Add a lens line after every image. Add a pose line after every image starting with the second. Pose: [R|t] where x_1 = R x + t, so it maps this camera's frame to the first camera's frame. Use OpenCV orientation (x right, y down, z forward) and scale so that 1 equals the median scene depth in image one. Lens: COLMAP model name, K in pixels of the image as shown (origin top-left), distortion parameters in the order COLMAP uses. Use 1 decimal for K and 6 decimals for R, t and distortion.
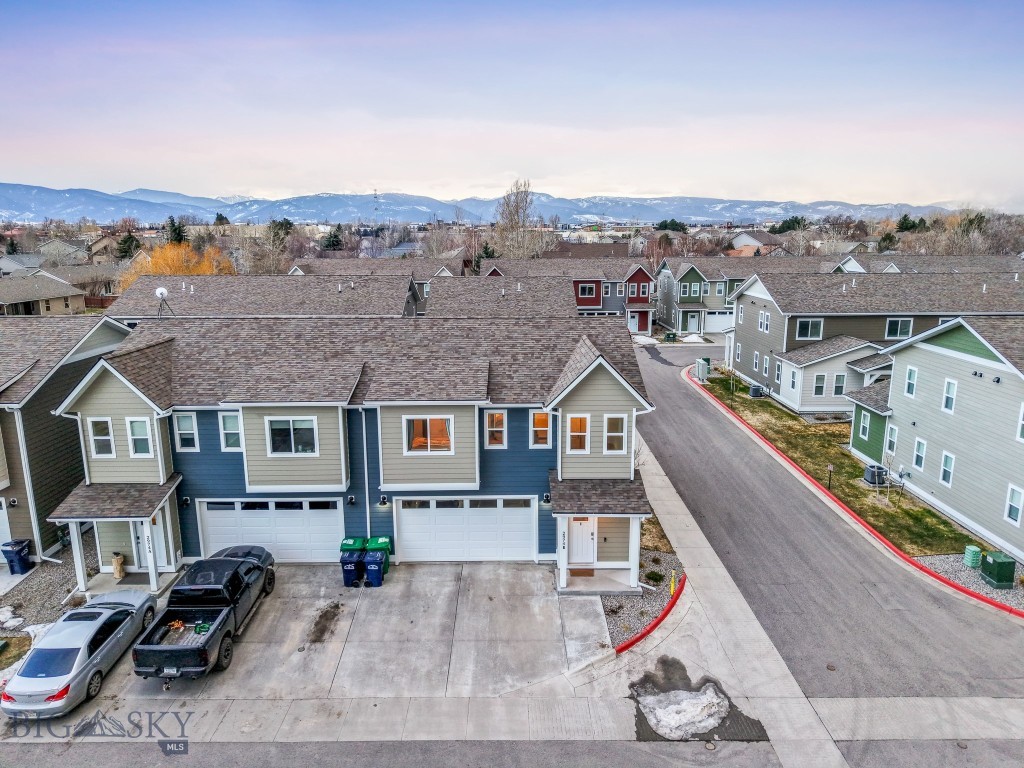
lens RADIAL K [[728.2, 0, 512.0], [0, 728.2, 384.0], [0, 0, 1]] dist [0.006609, 0.000227]
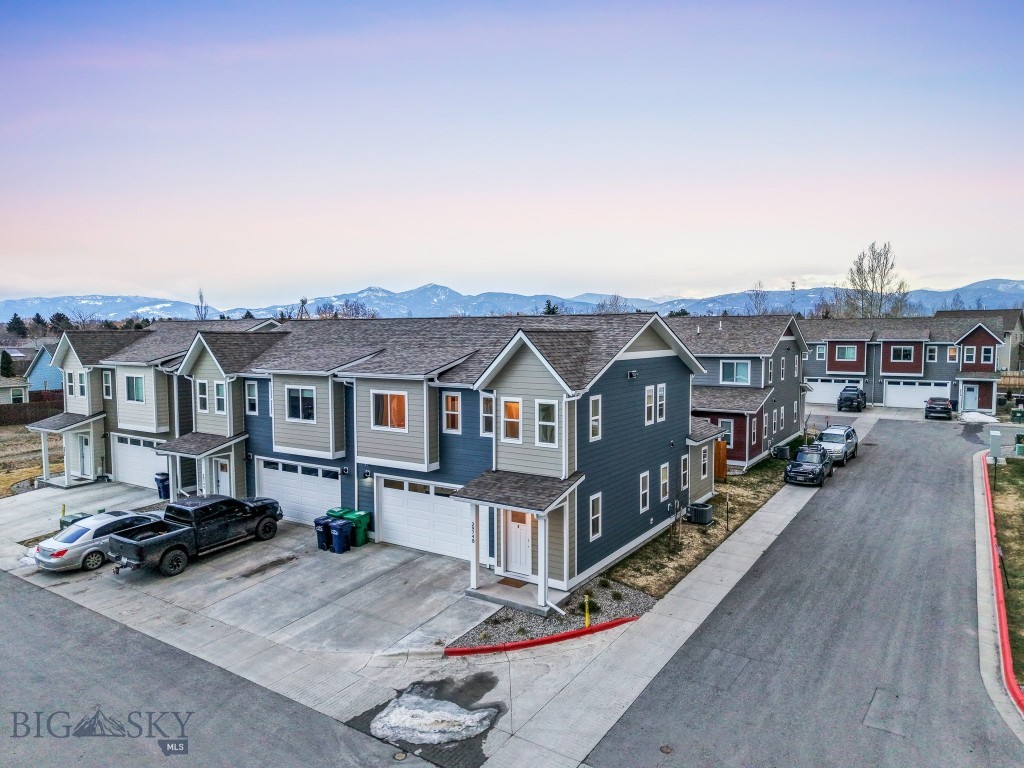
lens RADIAL K [[721.5, 0, 496.7], [0, 721.5, 380.1], [0, 0, 1]] dist [0.006172, 0.002387]
pose [[0.813051, 0.037638, -0.580975, 0.588886], [-0.120374, 0.987213, -0.104502, 0.114275], [0.569613, 0.154899, 0.807185, 0.256769]]
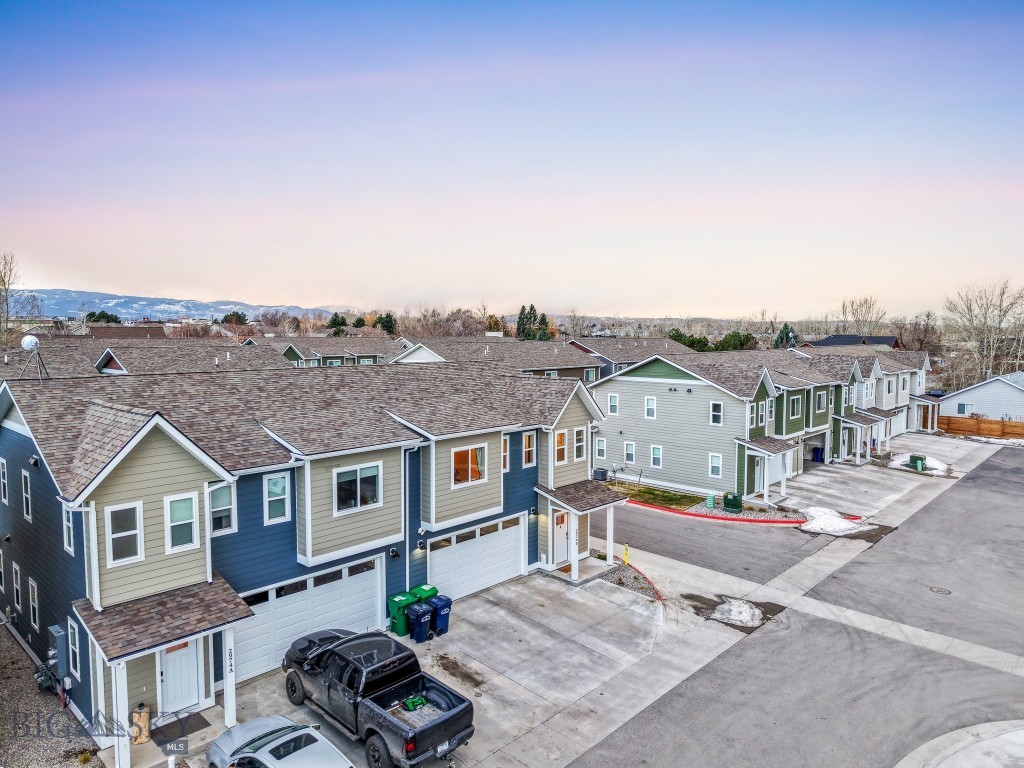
lens RADIAL K [[718.8, 0, 548.2], [0, 718.8, 383.0], [0, 0, 1]] dist [0.010801, 0.000966]
pose [[0.654558, -0.051661, 0.754245, -0.790975], [0.154234, 0.985805, -0.066328, 0.039303], [-0.740112, 0.159746, 0.653235, 0.233140]]
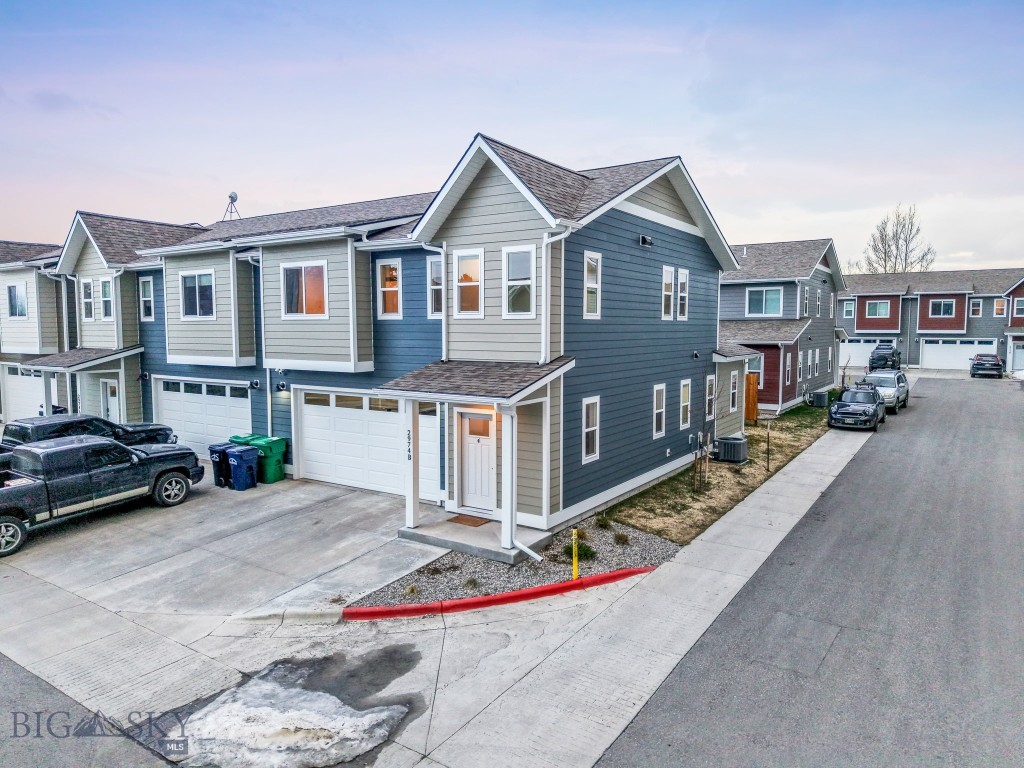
lens RADIAL K [[708.9, 0, 501.5], [0, 708.9, 393.3], [0, 0, 1]] dist [0.008272, -0.007838]
pose [[0.813218, 0.054178, -0.579431, 0.459999], [-0.127684, 0.988008, -0.086820, 0.207195], [0.567779, 0.144588, 0.810384, 0.540916]]
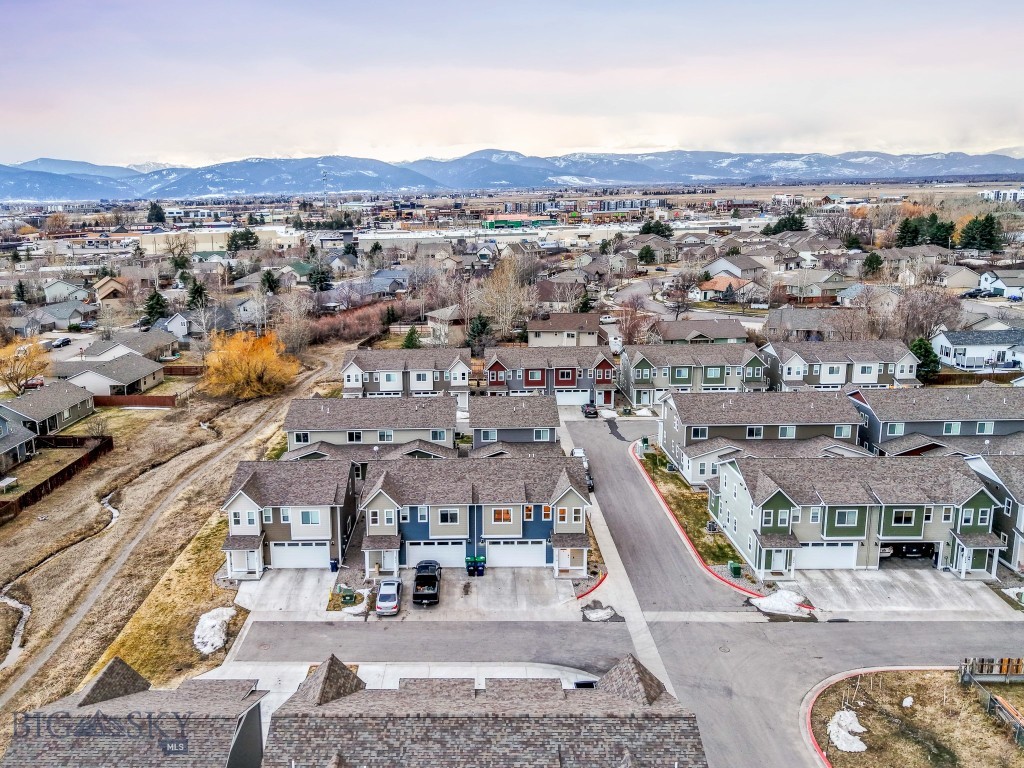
lens RADIAL K [[1007.8, 0, 446.7], [0, 1007.8, 361.2], [0, 0, 1]] dist [0.053804, -0.024745]
pose [[0.999881, -0.005126, -0.014555, -0.251267], [0.005258, 0.999946, 0.009013, -0.490470], [0.014508, -0.009089, 0.999853, -2.453811]]
